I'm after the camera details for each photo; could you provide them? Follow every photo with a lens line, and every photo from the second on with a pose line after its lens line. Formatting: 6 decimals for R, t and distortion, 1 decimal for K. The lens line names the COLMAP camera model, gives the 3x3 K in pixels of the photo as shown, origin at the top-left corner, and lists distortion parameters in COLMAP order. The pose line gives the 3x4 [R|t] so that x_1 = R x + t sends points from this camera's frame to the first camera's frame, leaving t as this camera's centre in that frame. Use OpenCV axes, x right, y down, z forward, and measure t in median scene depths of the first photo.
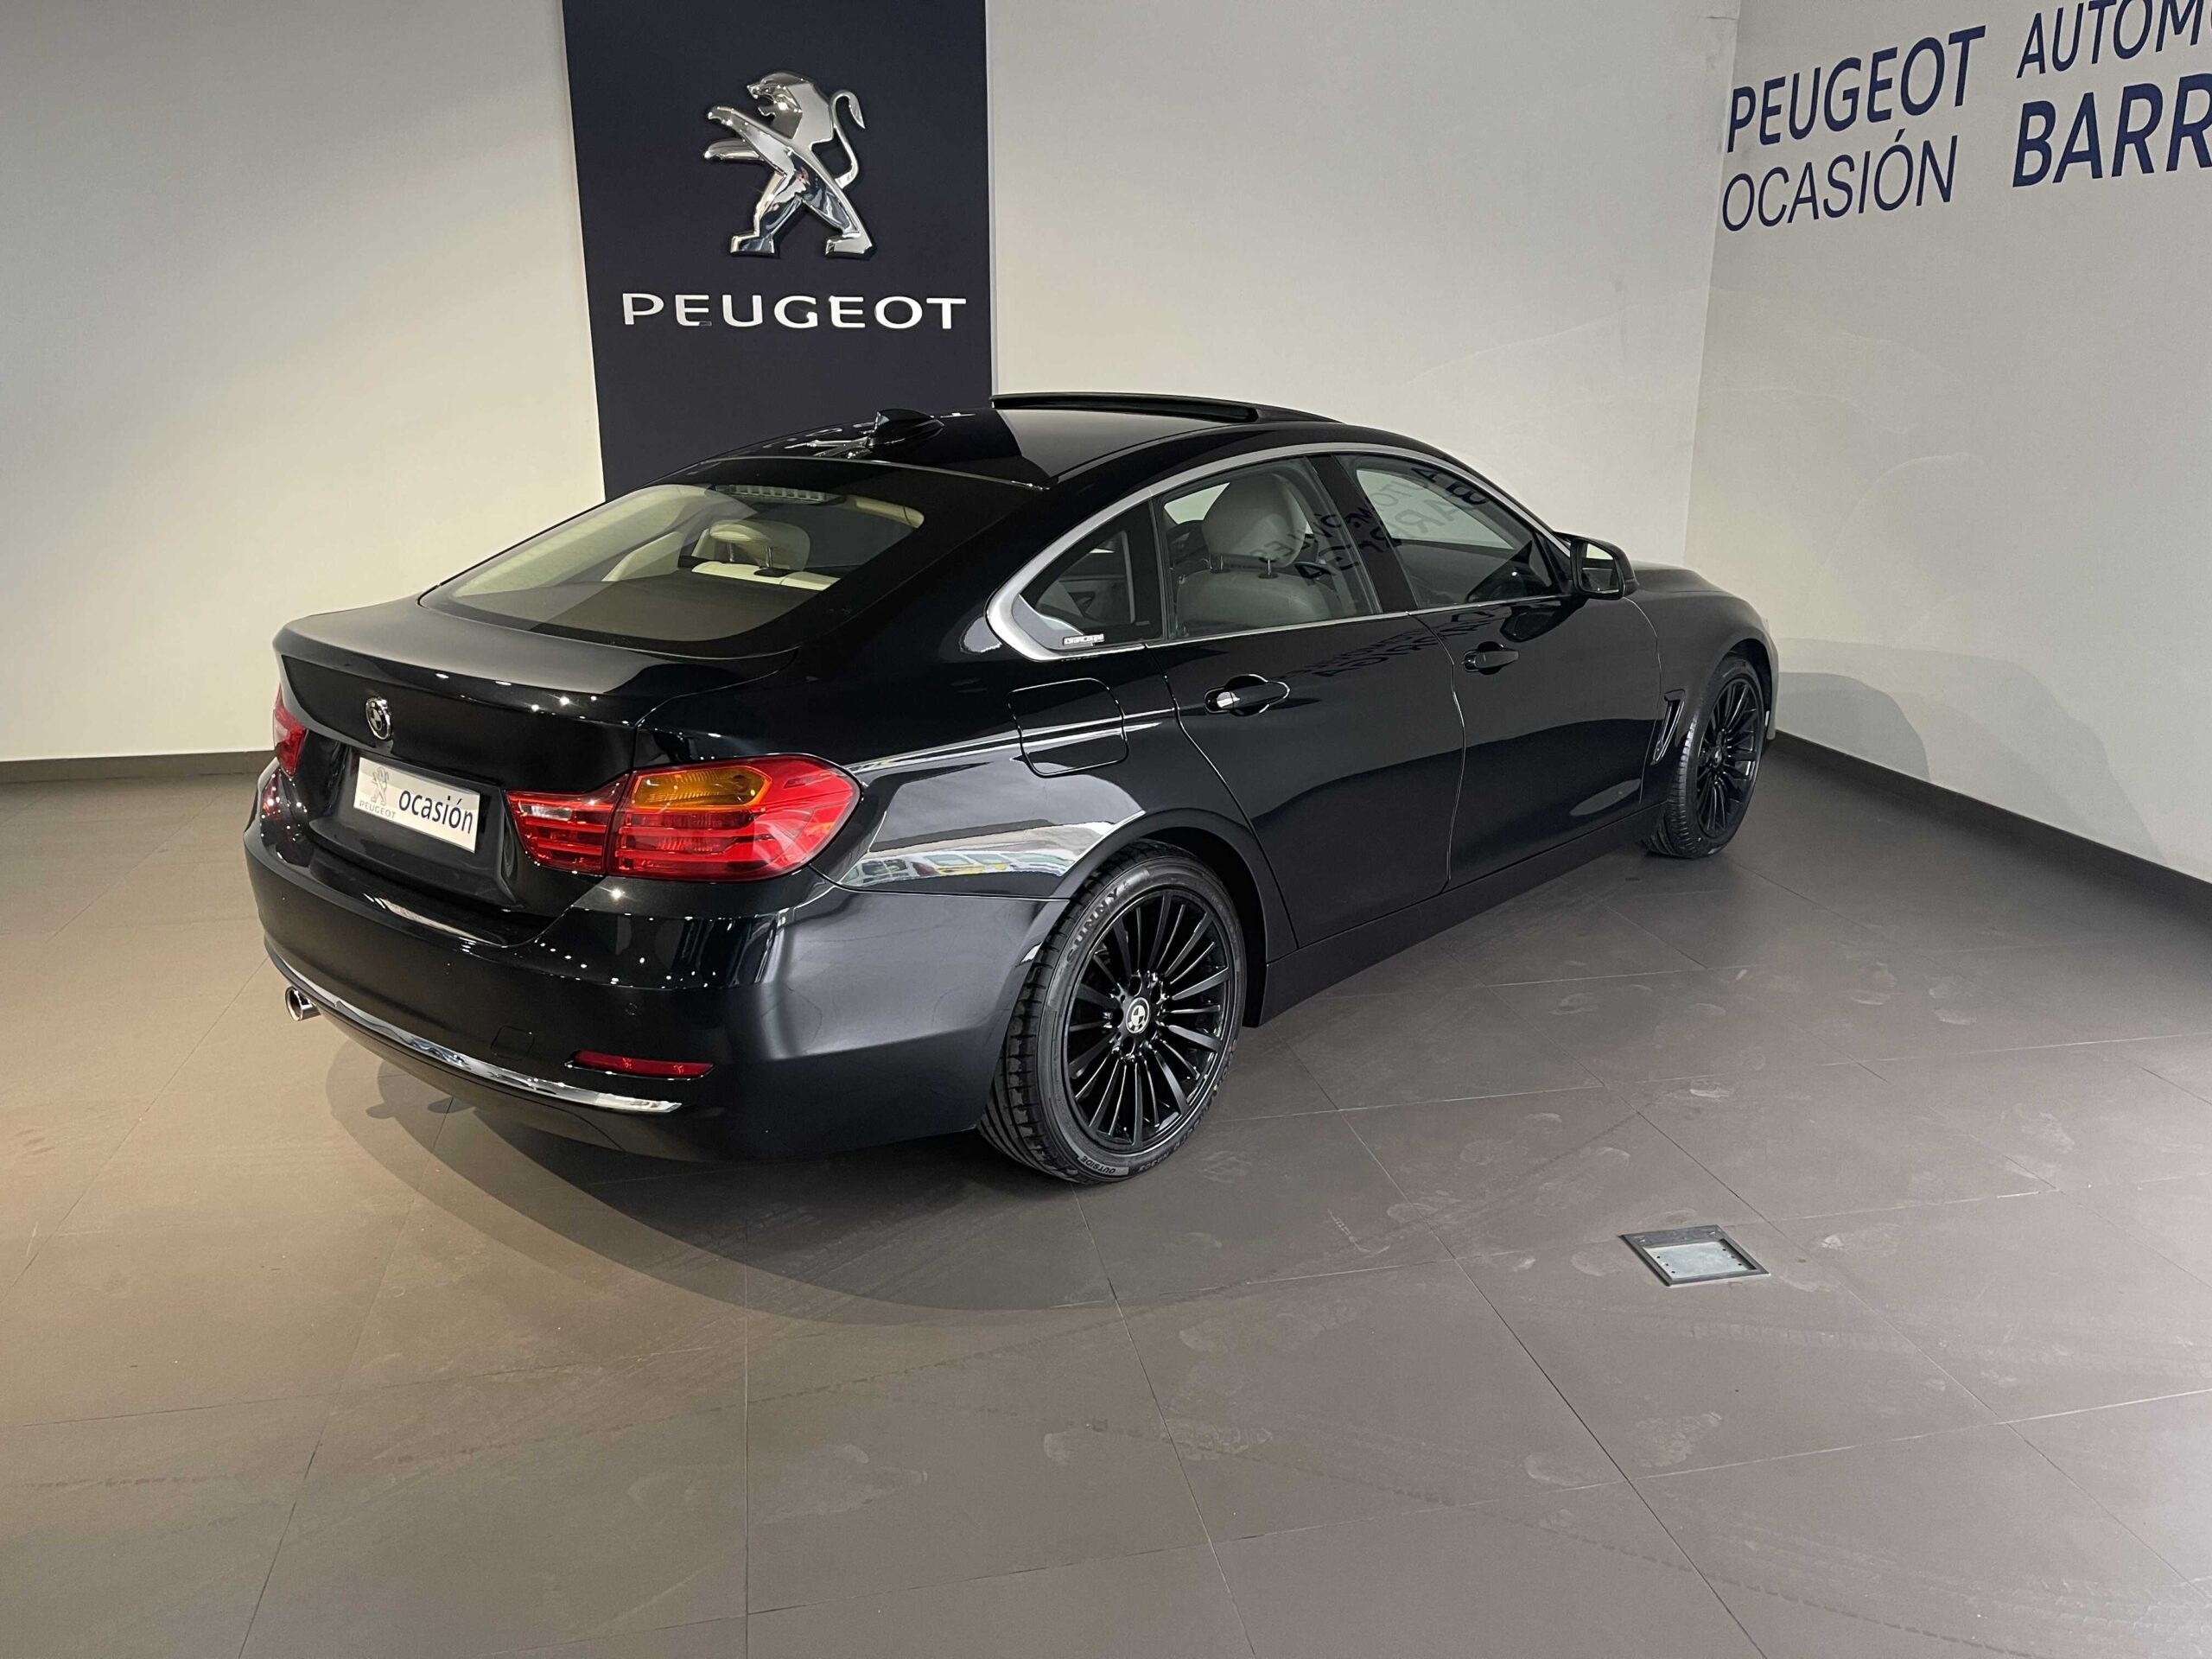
lens RADIAL K [[1653.2, 0, 1098.3], [0, 1653.2, 835.0], [0, 0, 1]] dist [0.062357, -0.106254]
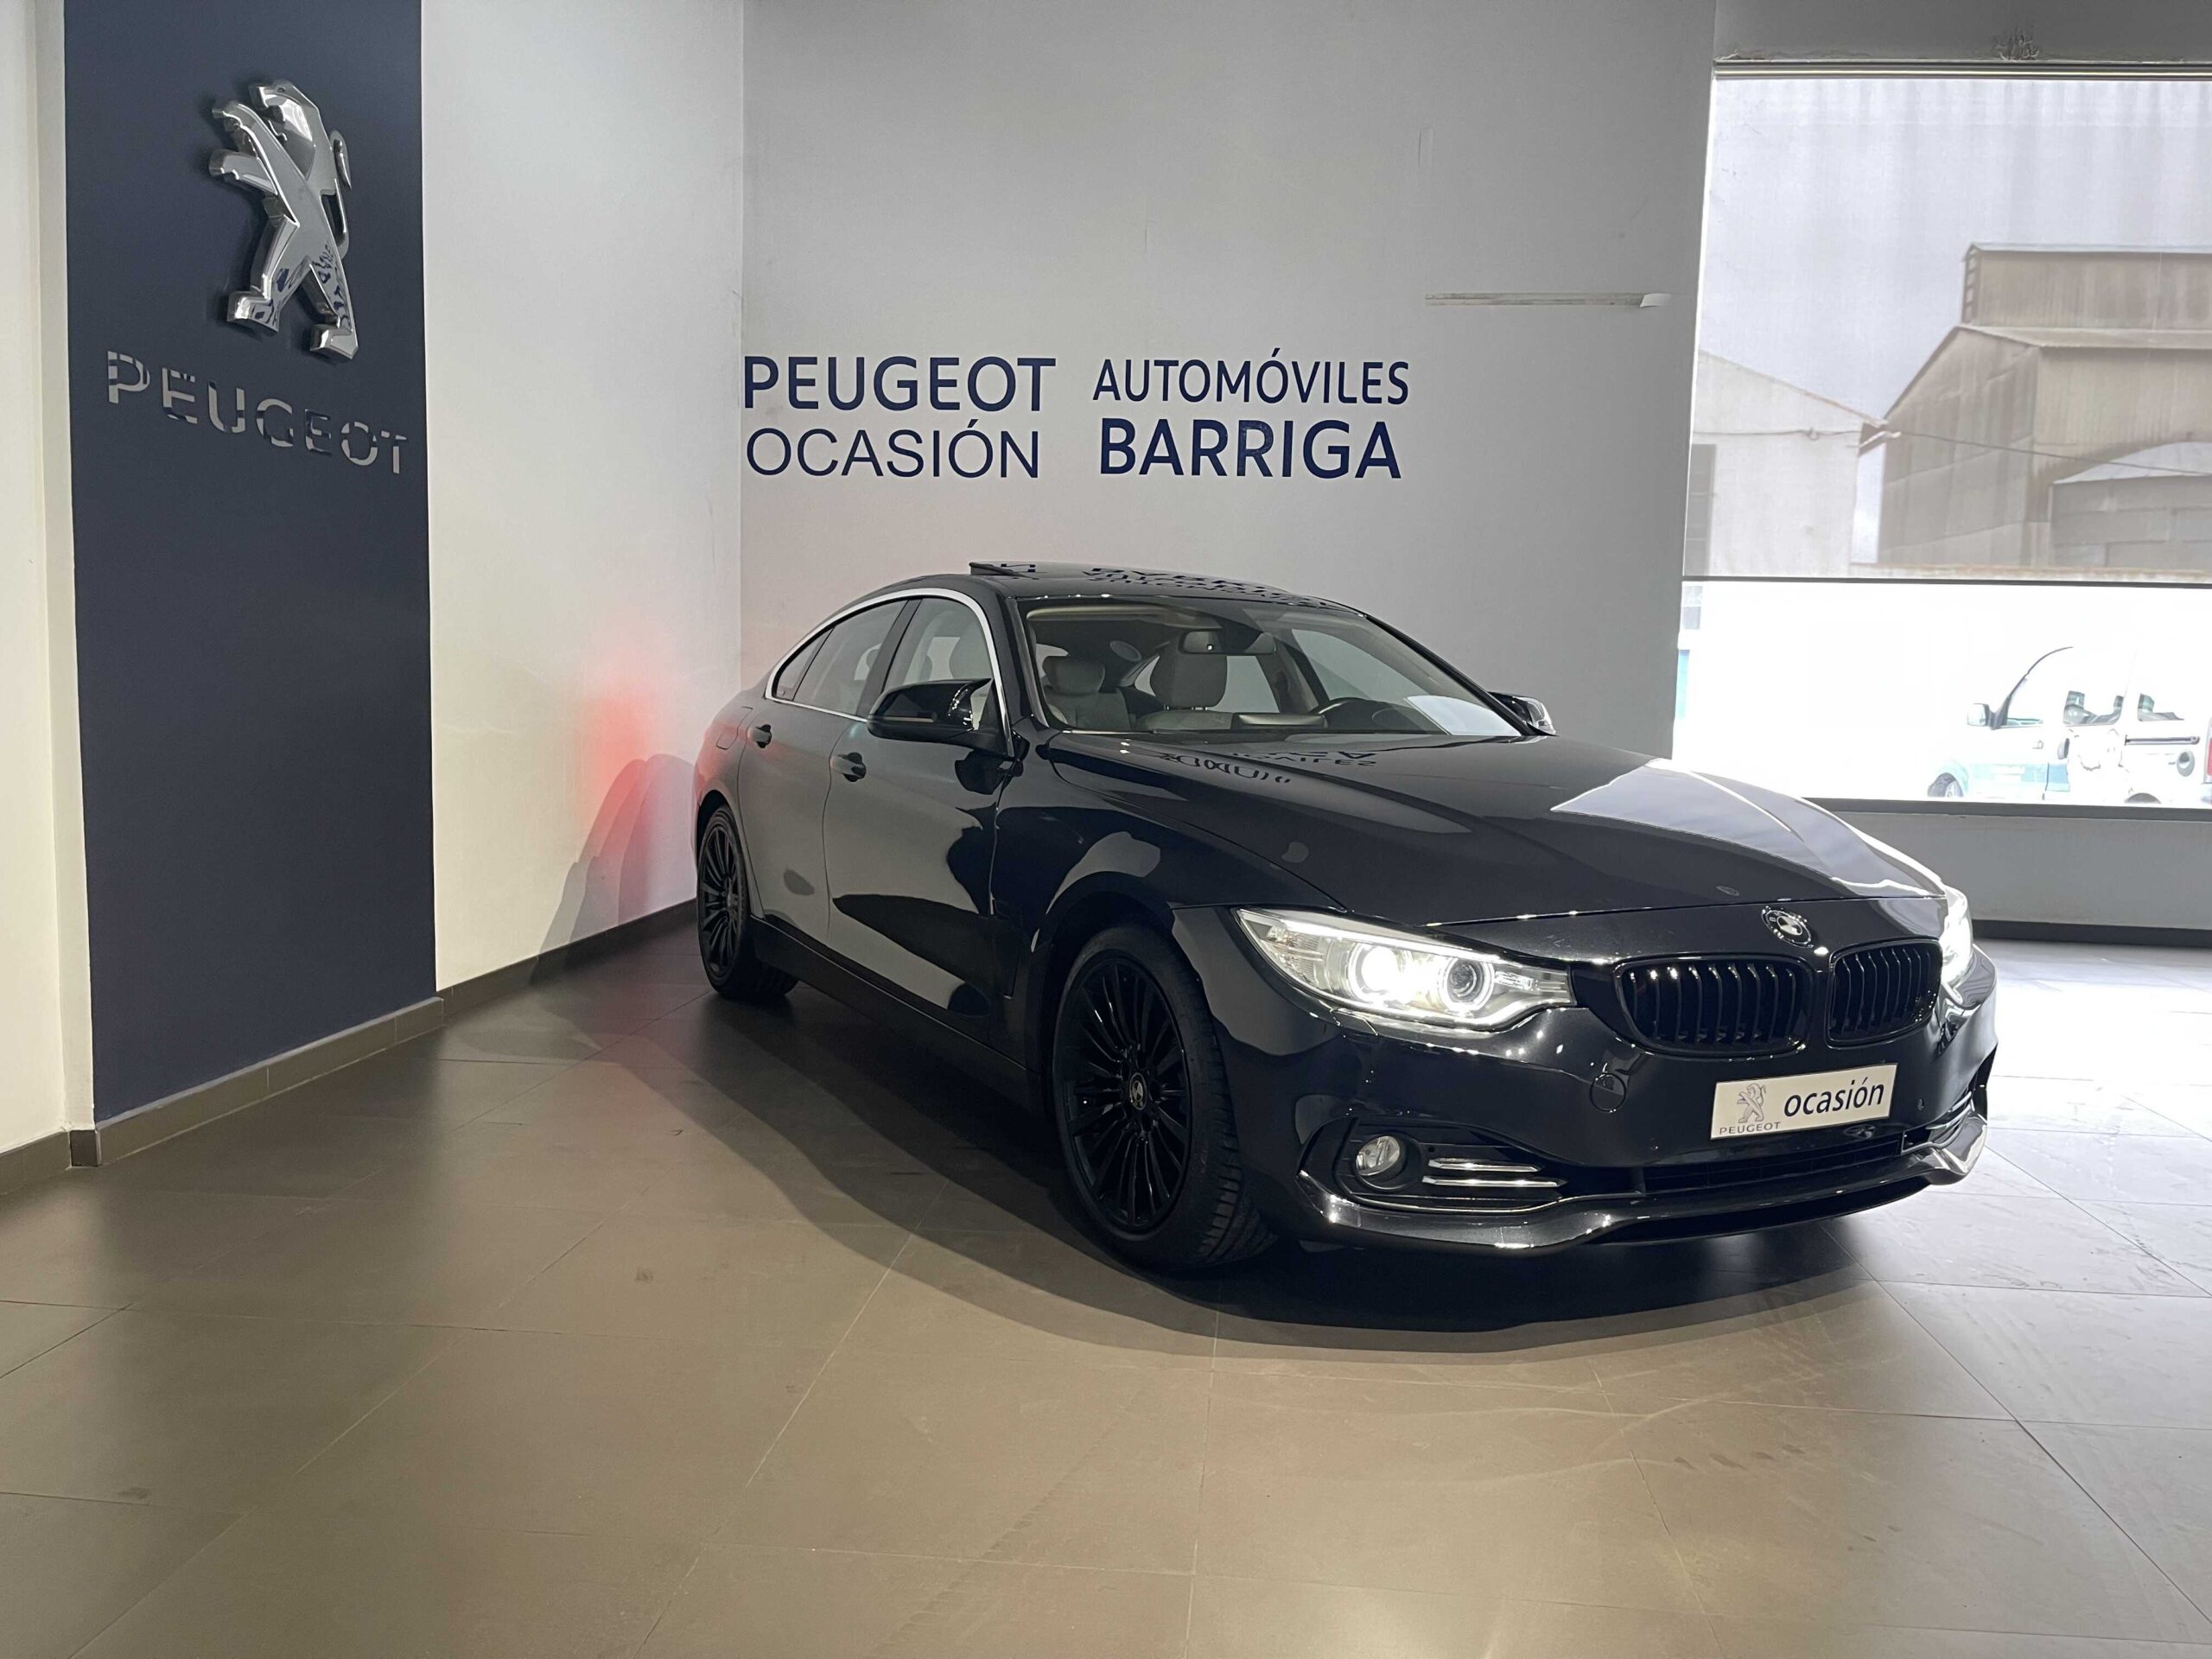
lens RADIAL K [[1679.6, 0, 1118.8], [0, 1679.6, 836.7], [0, 0, 1]] dist [0.069074, -0.079316]
pose [[0.287219, -0.084045, 0.954171, -0.767137], [0.244209, 0.969650, 0.011898, -0.083150], [-0.926211, 0.229600, 0.299026, 0.540340]]
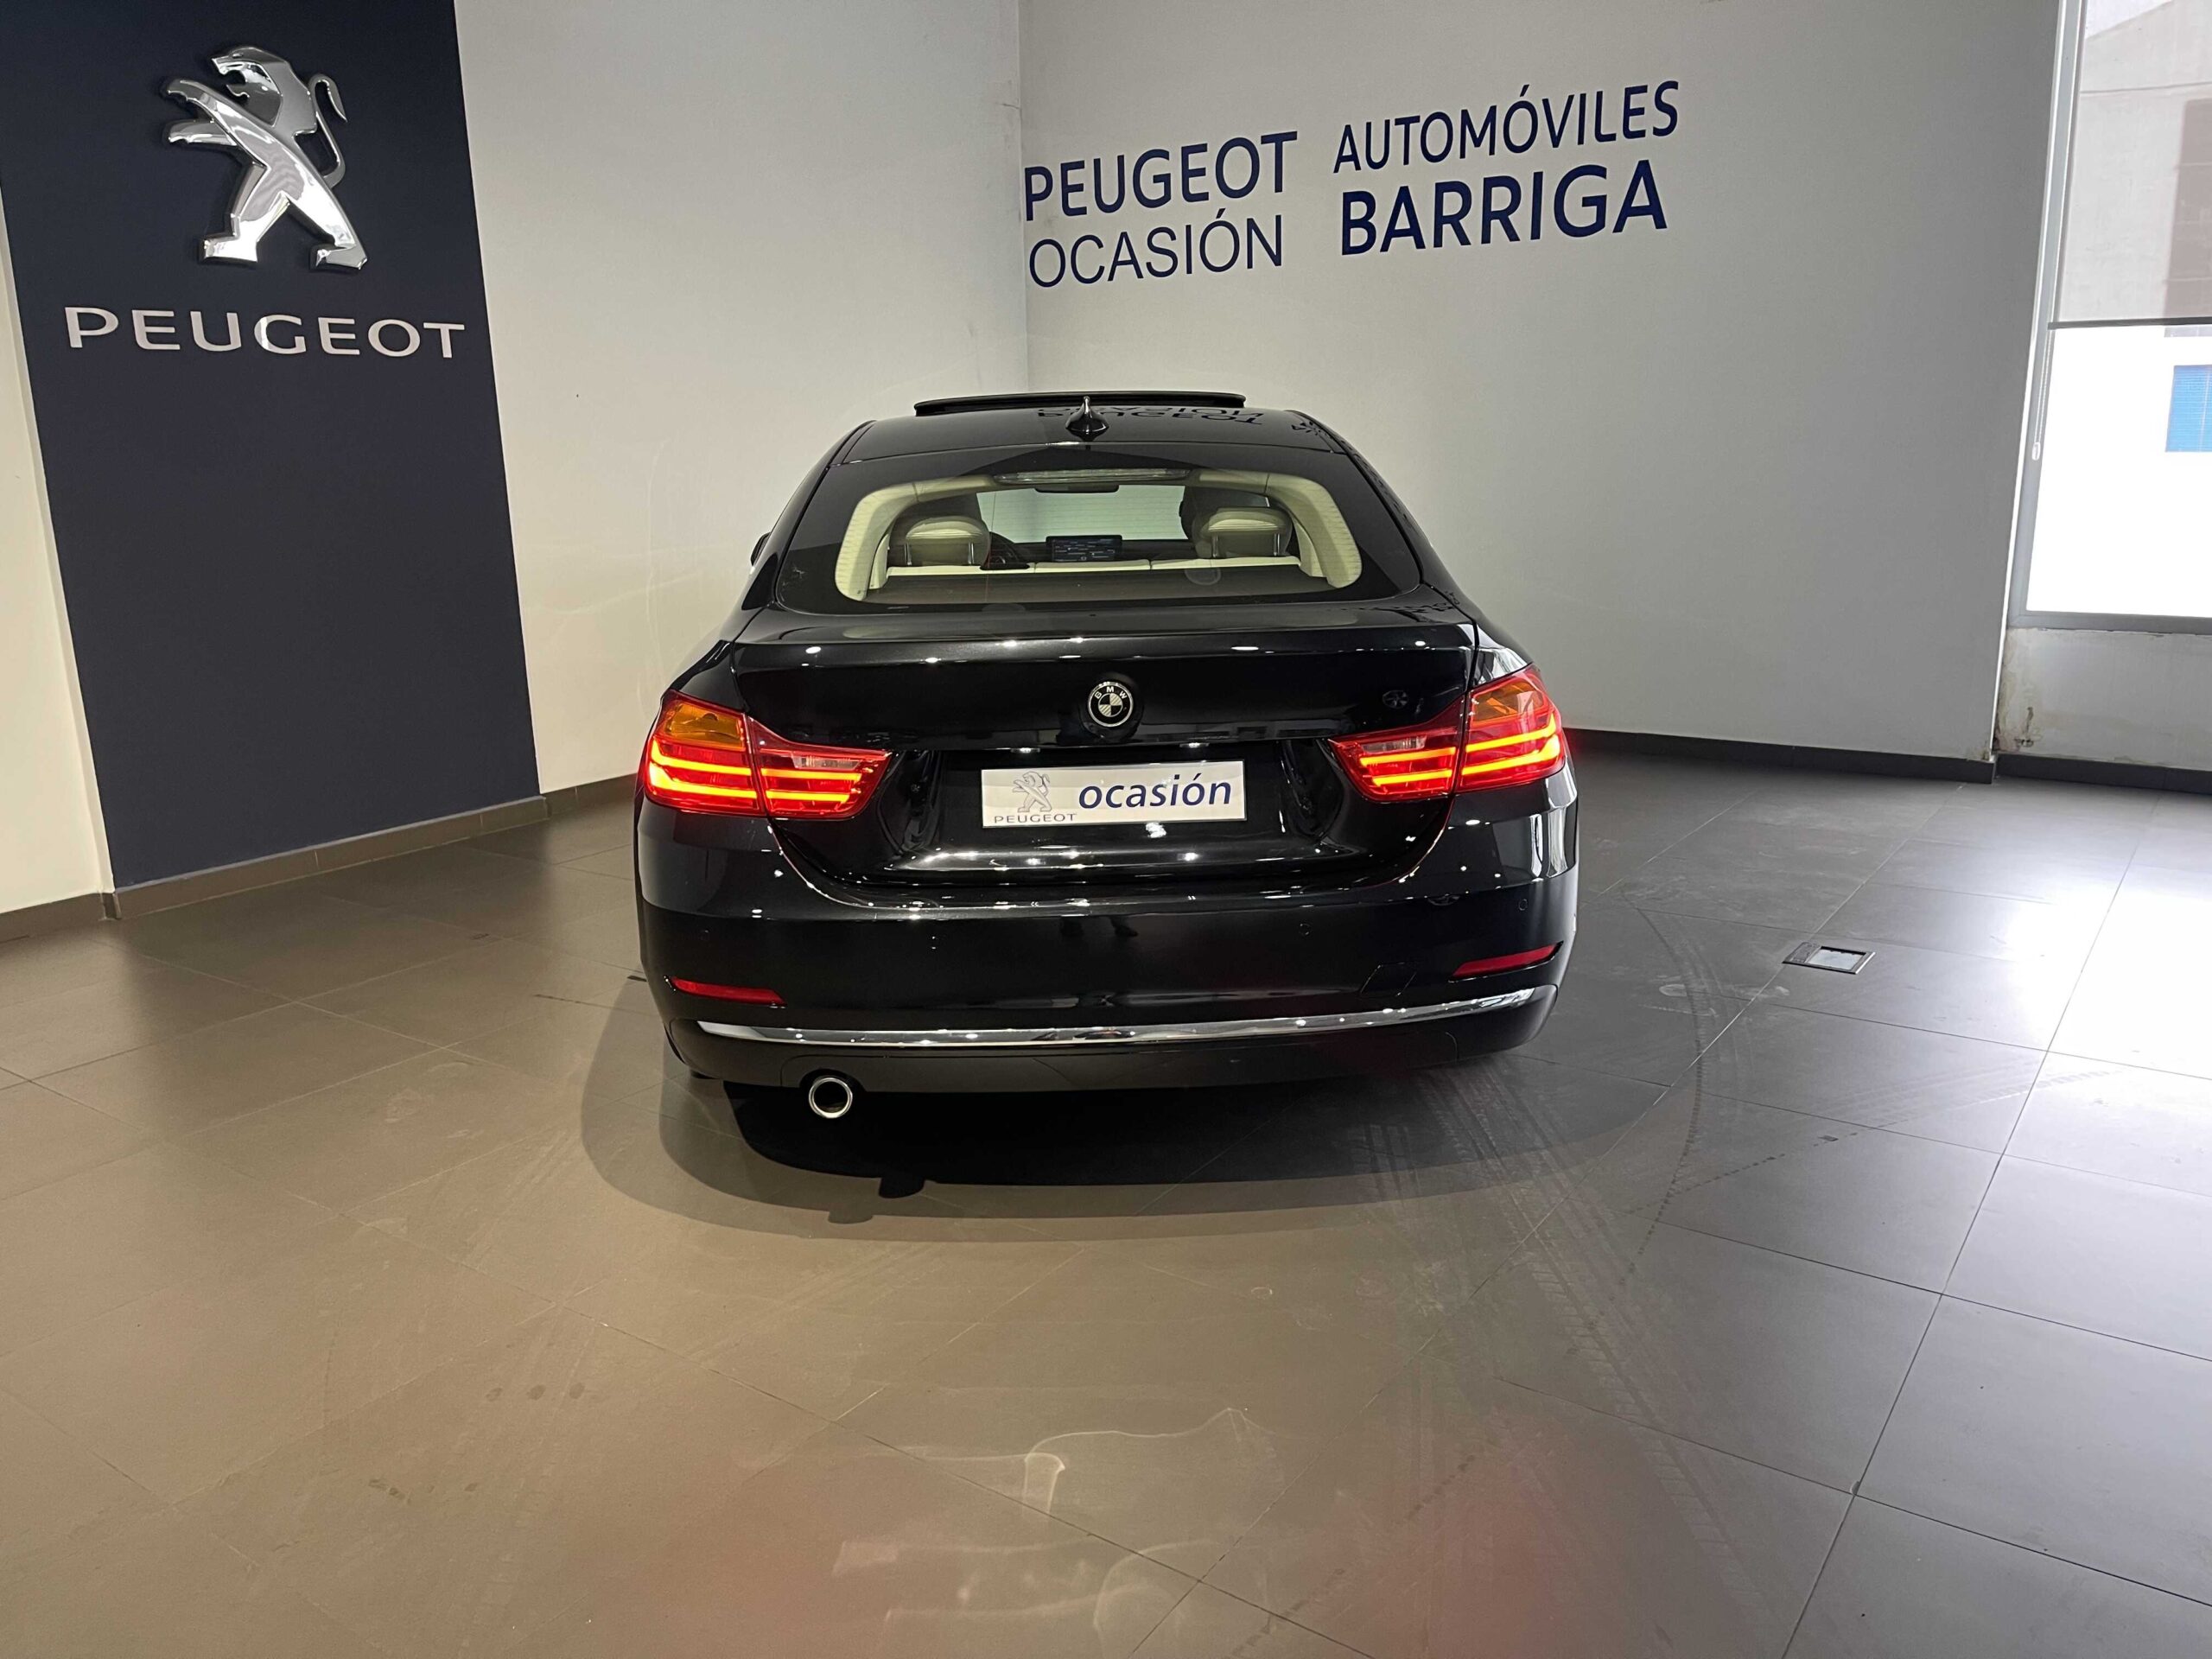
lens RADIAL K [[1683.8, 0, 1118.7], [0, 1683.8, 818.3], [0, 0, 1]] dist [0.054552, -0.057474]
pose [[0.722577, -0.173280, 0.669221, -0.499110], [0.214051, 0.976580, 0.021747, -0.012962], [-0.657316, 0.127534, 0.742745, 0.142966]]
